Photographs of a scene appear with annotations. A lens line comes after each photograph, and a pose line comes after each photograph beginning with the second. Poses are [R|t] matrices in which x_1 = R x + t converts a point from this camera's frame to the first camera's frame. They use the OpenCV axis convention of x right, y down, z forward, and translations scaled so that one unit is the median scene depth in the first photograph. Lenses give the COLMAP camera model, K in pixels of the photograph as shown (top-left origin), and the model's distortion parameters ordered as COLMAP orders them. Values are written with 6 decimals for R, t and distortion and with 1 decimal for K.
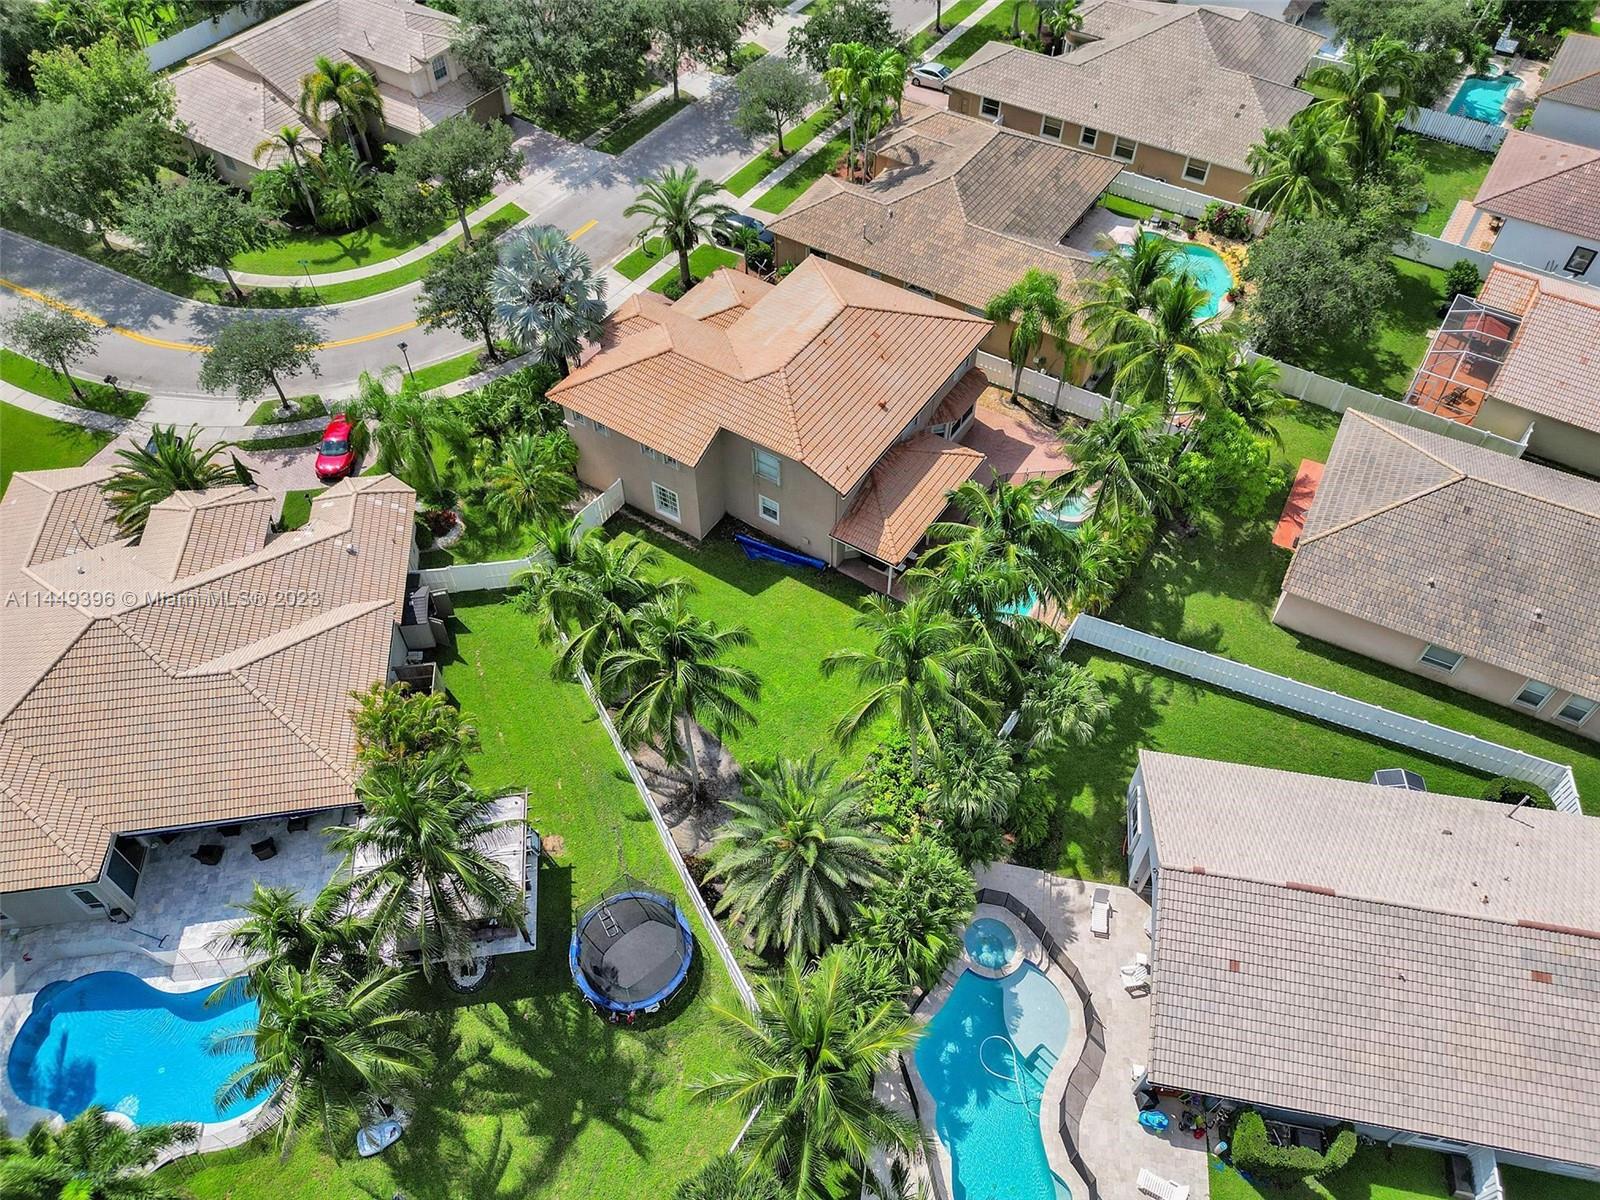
lens RADIAL K [[1111.8, 0, 797.4], [0, 1111.8, 598.2], [0, 0, 1]] dist [0.090992, -0.089564]
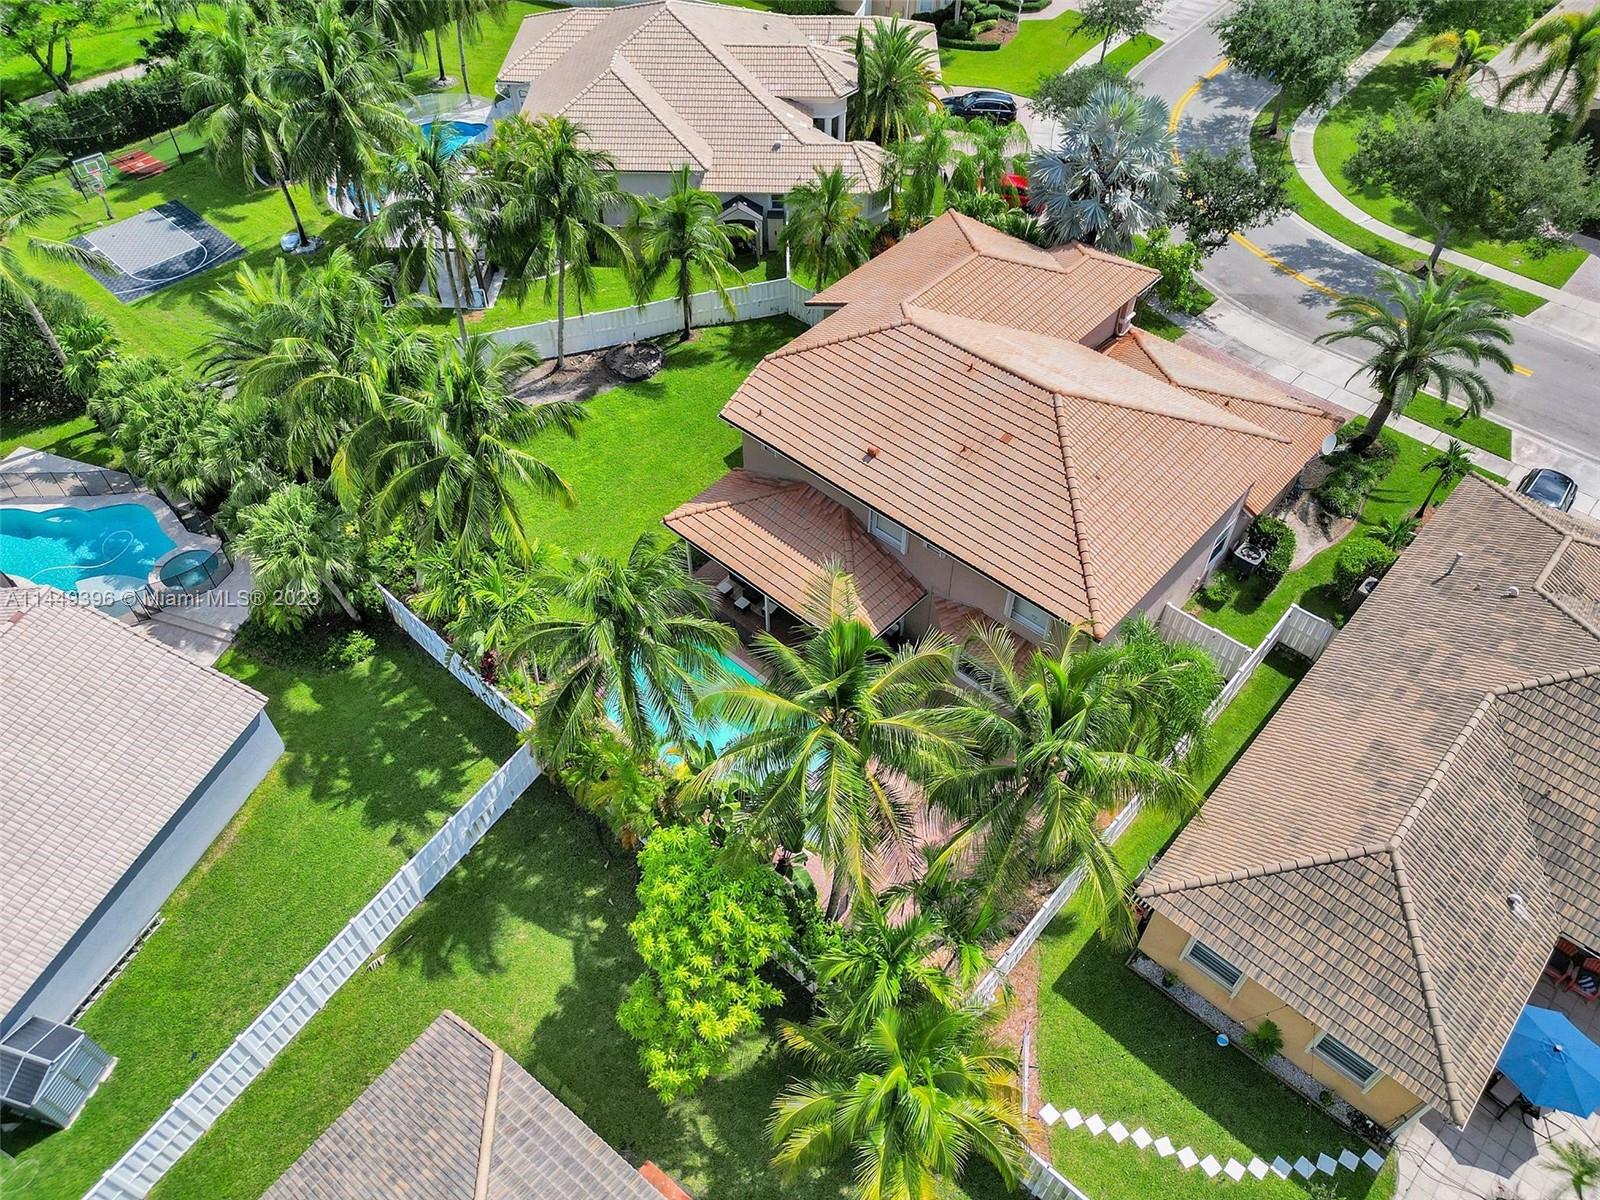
lens RADIAL K [[1117.3, 0, 800.0], [0, 1117.3, 600.0], [0, 0, 1]] dist [0.084449, -0.083251]
pose [[-0.159440, 0.736232, -0.657679, 0.579704], [-0.755532, 0.337797, 0.561306, -0.479289], [0.635413, 0.586392, 0.502388, 0.674655]]
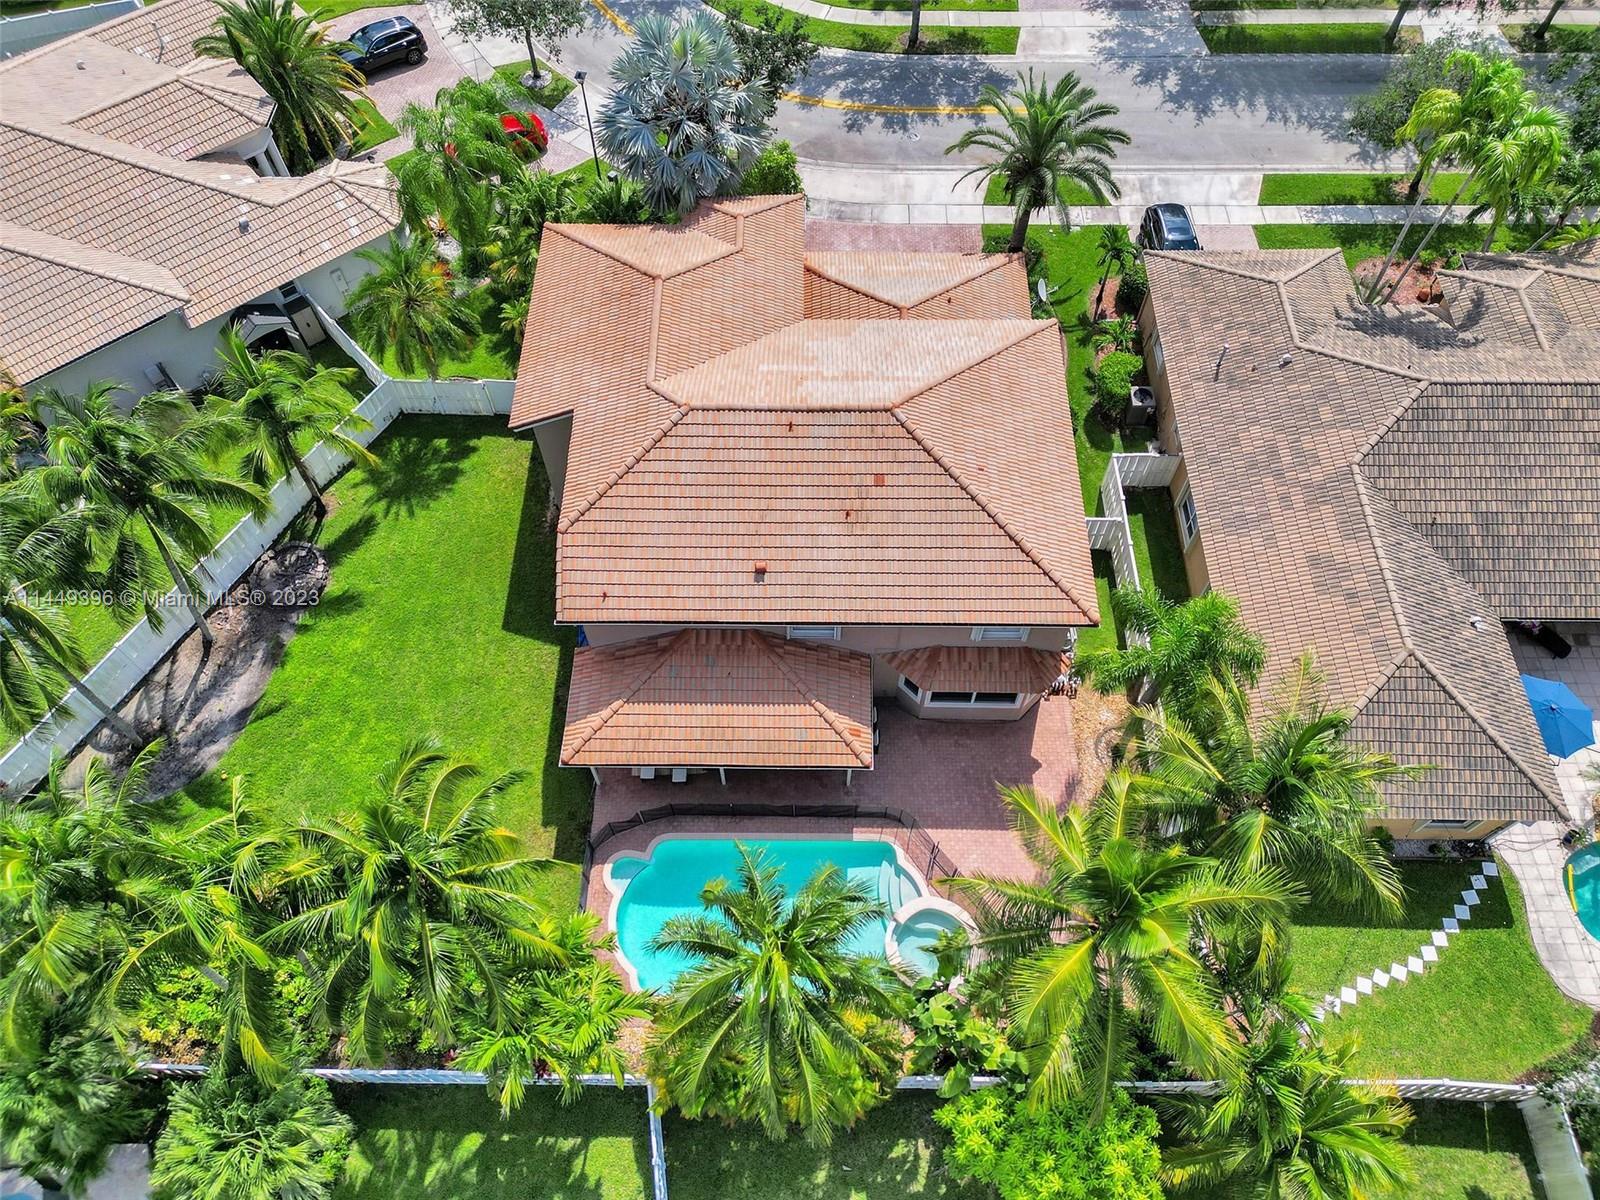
lens RADIAL K [[1111.8, 0, 797.4], [0, 1111.8, 598.2], [0, 0, 1]] dist [0.090992, -0.089564]
pose [[0.538754, 0.723414, -0.431759, 0.343337], [-0.645557, 0.683781, 0.340146, -0.367583], [0.541296, 0.095470, 0.835395, 0.515975]]
